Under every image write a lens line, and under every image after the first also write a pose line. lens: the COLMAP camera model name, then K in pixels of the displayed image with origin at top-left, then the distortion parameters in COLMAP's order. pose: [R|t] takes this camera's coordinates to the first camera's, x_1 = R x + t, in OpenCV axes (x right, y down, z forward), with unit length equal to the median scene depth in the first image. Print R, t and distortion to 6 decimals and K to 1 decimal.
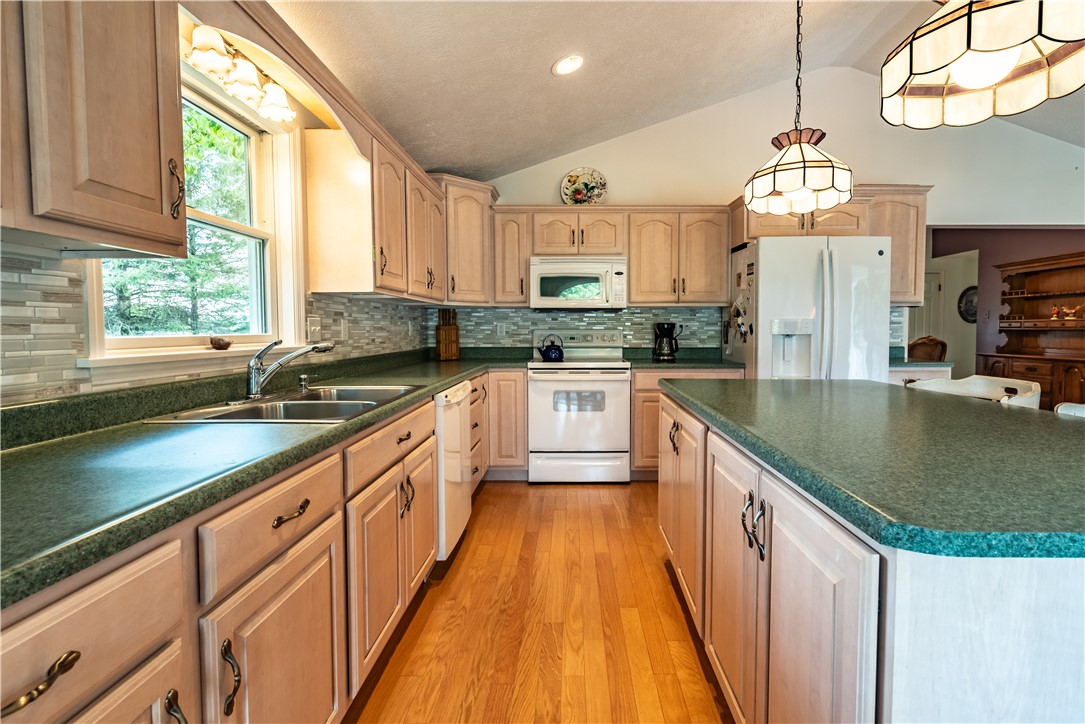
lens RADIAL K [[494.8, 0, 577.5], [0, 494.8, 347.8], [0, 0, 1]] dist [0.001272, -0.001965]
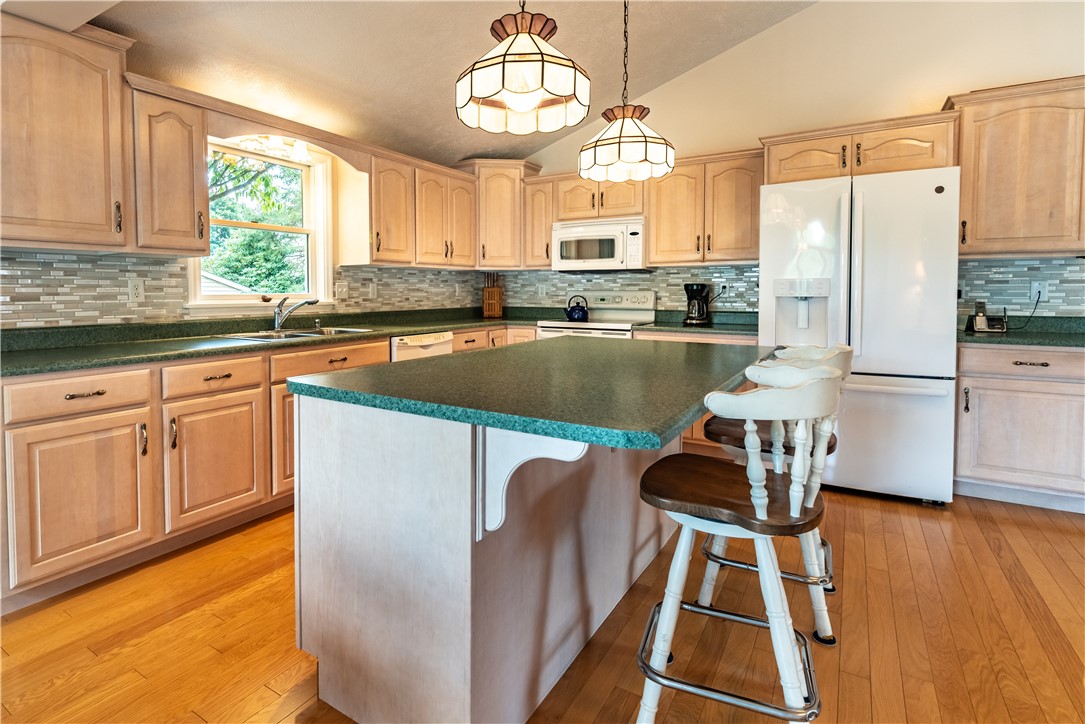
lens RADIAL K [[562.6, 0, 476.1], [0, 562.6, 315.9], [0, 0, 1]] dist [-0.001925, 0.001289]
pose [[0.822433, 0.025254, -0.568301, 0.491341], [-0.021503, 0.999680, 0.013304, 0.004864], [0.568455, 0.001279, 0.822713, -0.102286]]
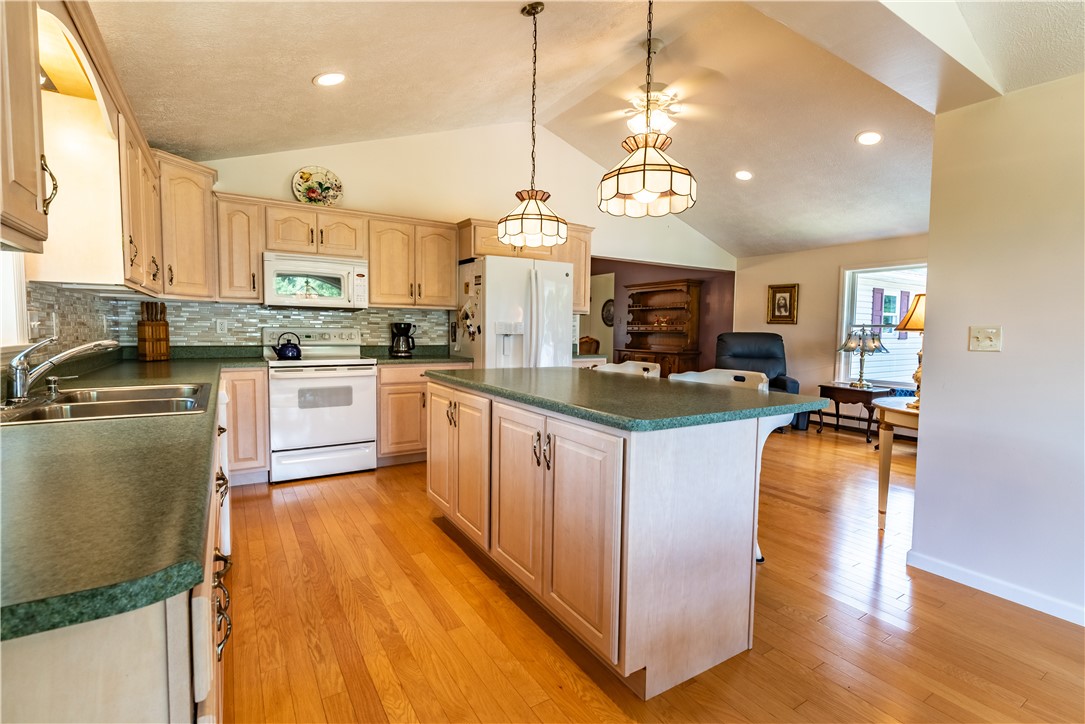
lens RADIAL K [[494.8, 0, 547.2], [0, 494.8, 358.1], [0, 0, 1]] dist [0.001272, -0.001965]
pose [[0.846308, -0.018468, 0.532373, -0.154554], [0.006308, 0.999676, 0.024650, 0.003223], [-0.532656, -0.017503, 0.846151, -0.122011]]
